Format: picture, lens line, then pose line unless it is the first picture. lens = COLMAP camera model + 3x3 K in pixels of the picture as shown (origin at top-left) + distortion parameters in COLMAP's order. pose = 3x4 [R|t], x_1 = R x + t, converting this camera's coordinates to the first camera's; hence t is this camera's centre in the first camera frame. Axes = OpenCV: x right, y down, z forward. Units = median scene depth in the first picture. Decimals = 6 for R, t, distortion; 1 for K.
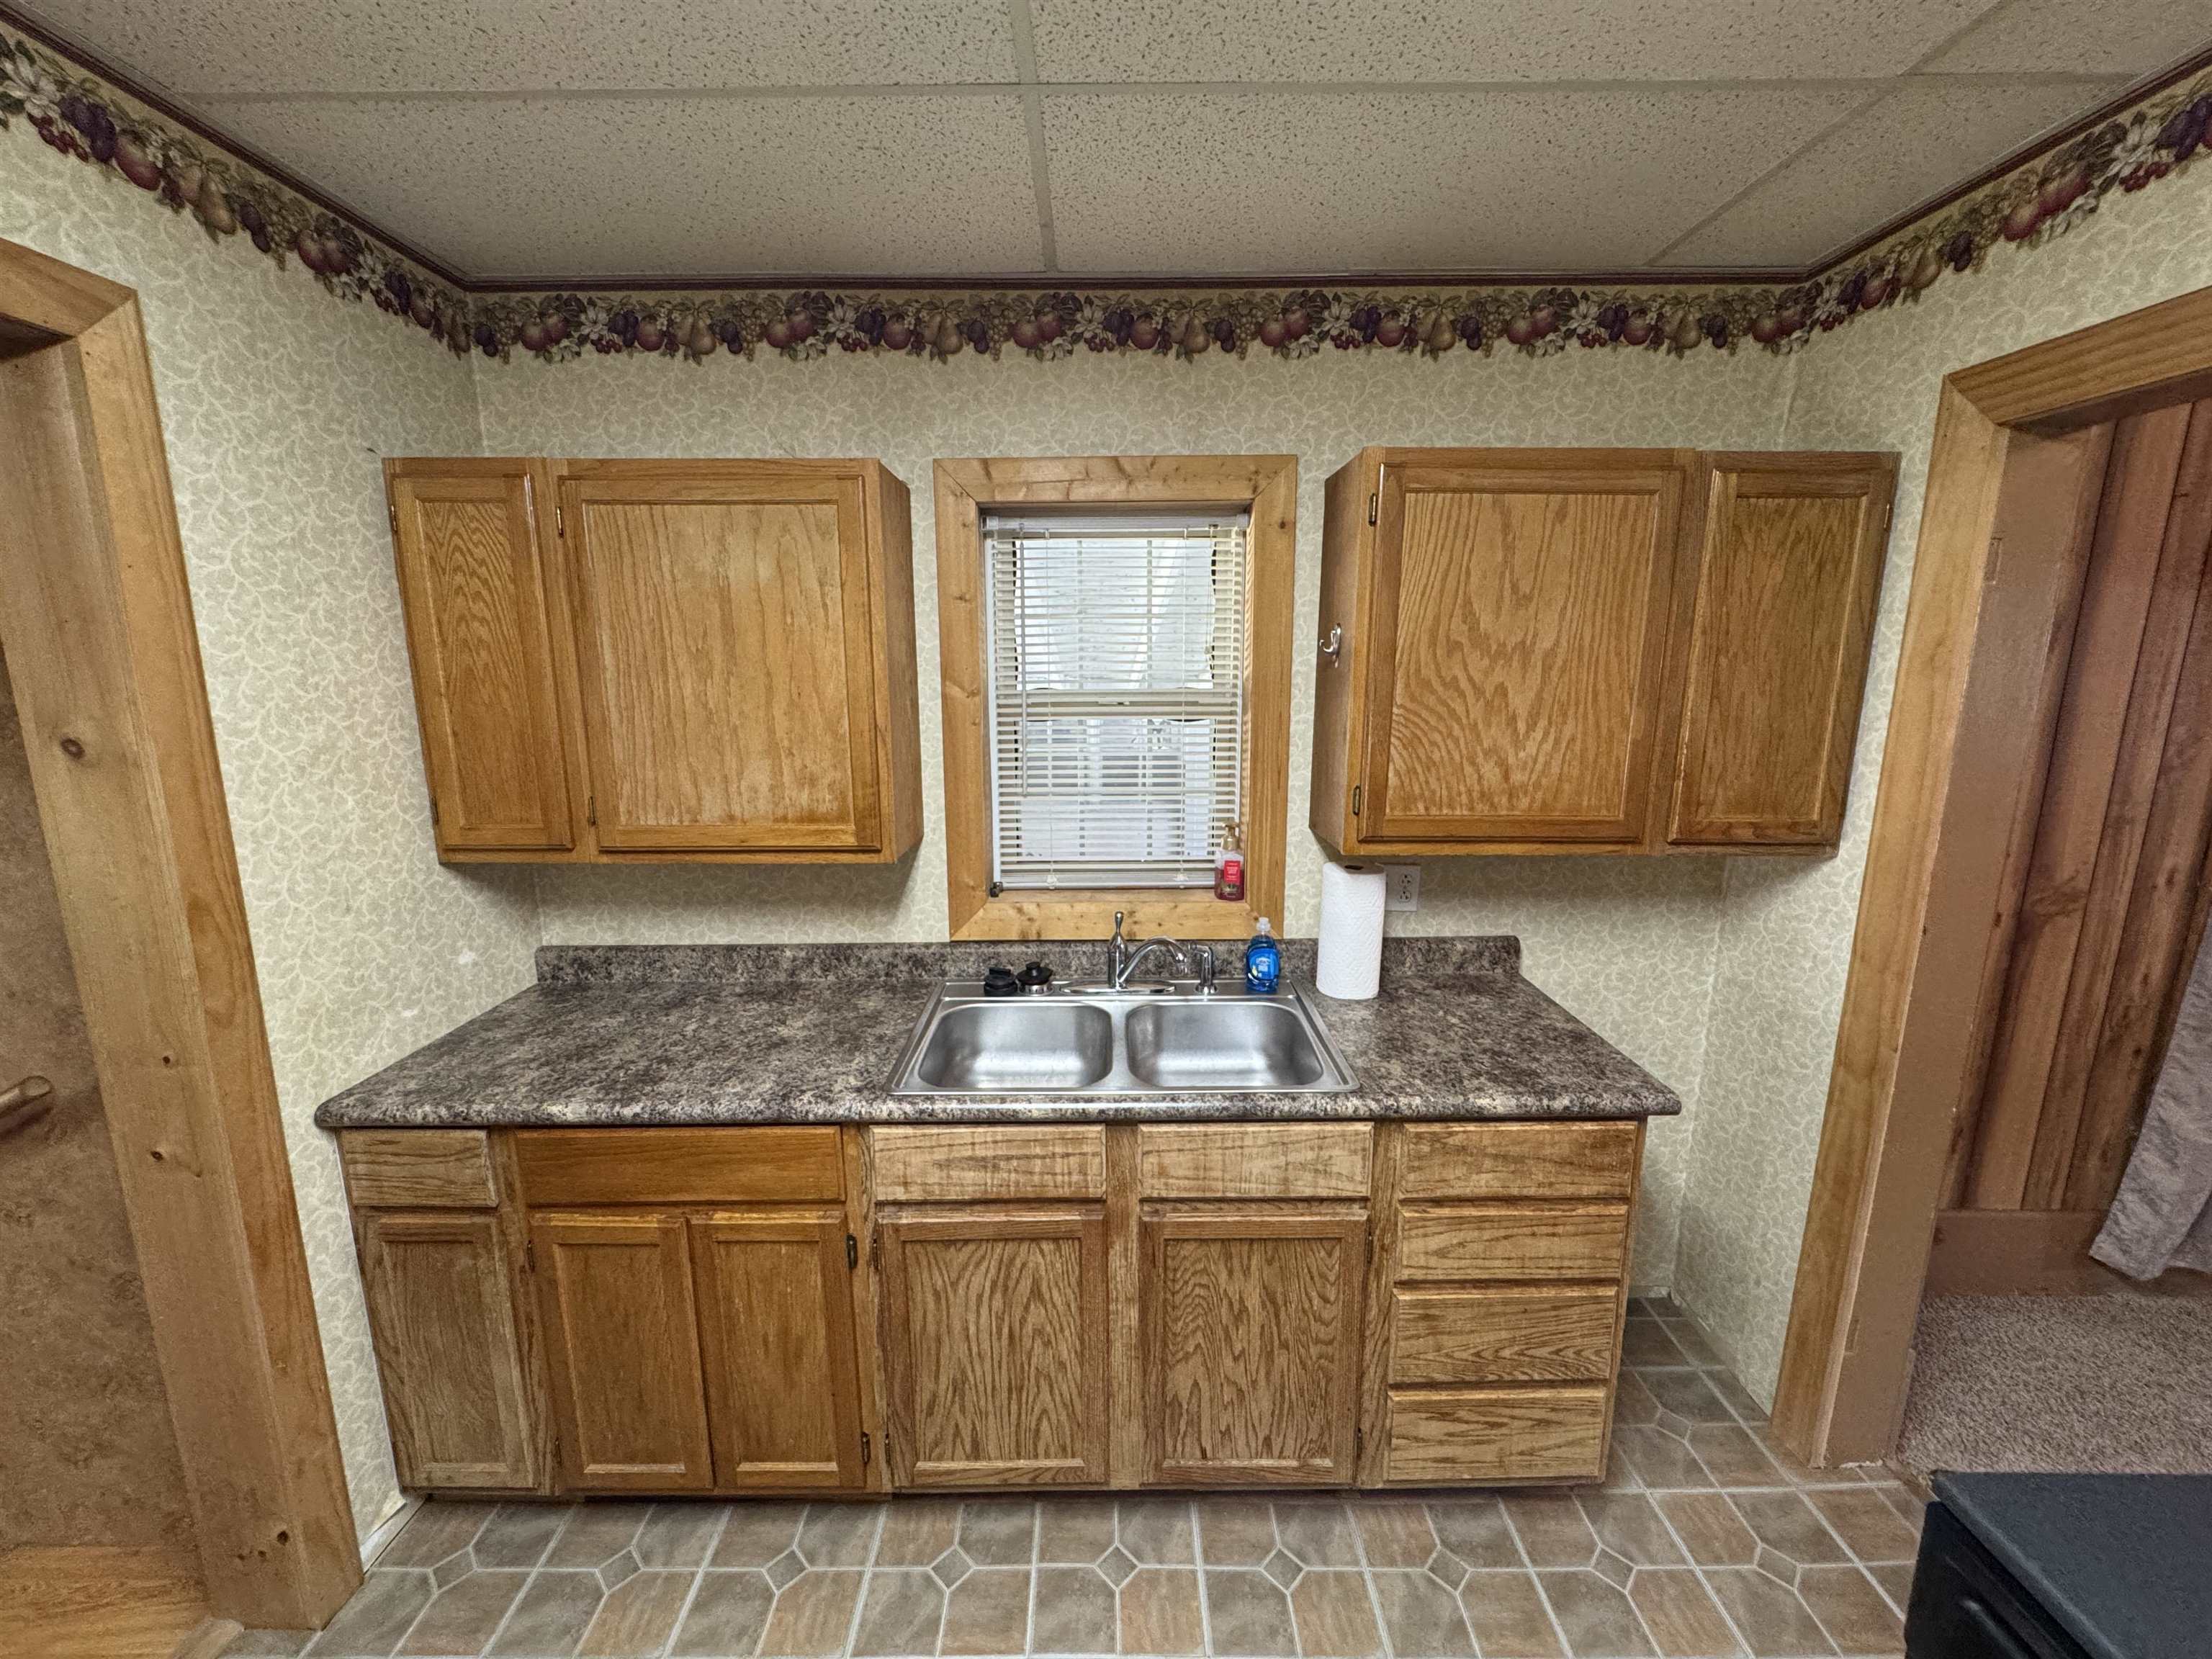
lens RADIAL K [[886.7, 0, 1109.0], [0, 886.7, 835.6], [0, 0, 1]] dist [0.000910, -0.000182]
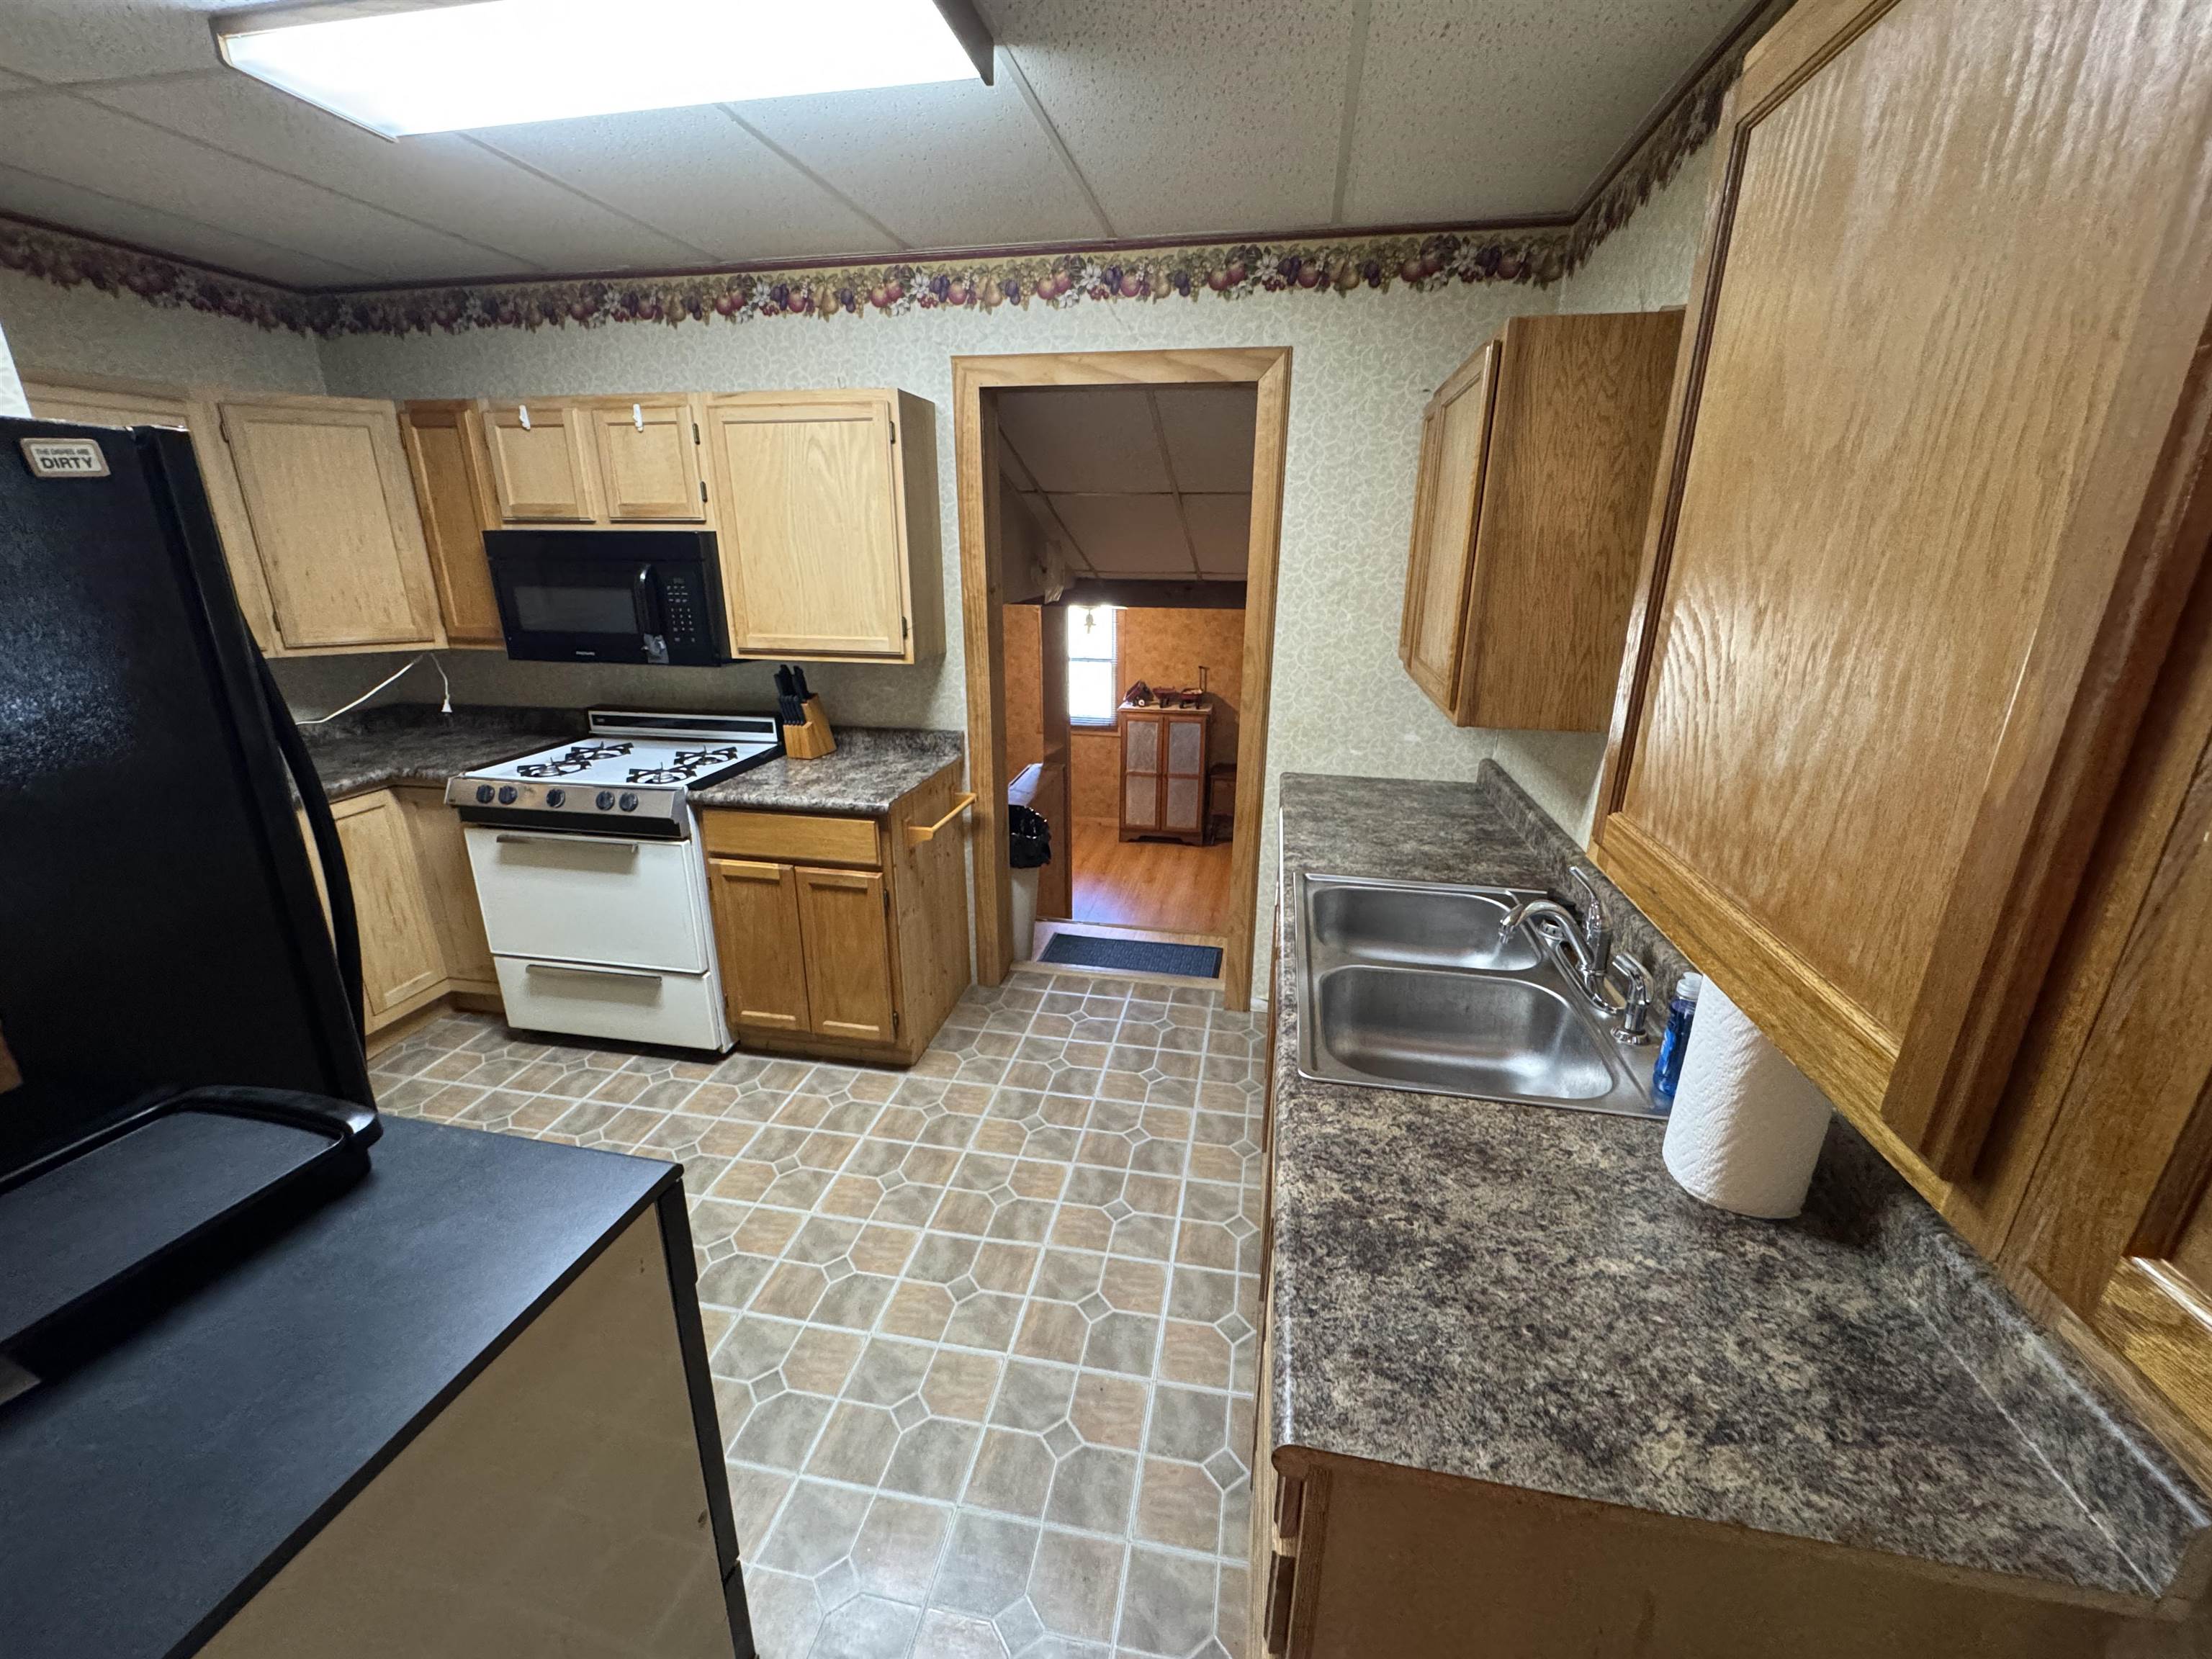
lens RADIAL K [[886.7, 0, 1105.8], [0, 886.7, 829.6], [0, 0, 1]] dist [0.000910, -0.000182]
pose [[-0.188422, 0.303381, -0.934054, 0.950319], [-0.192131, 0.921325, 0.338004, -0.146061], [0.963111, 0.243148, -0.115309, 0.831873]]
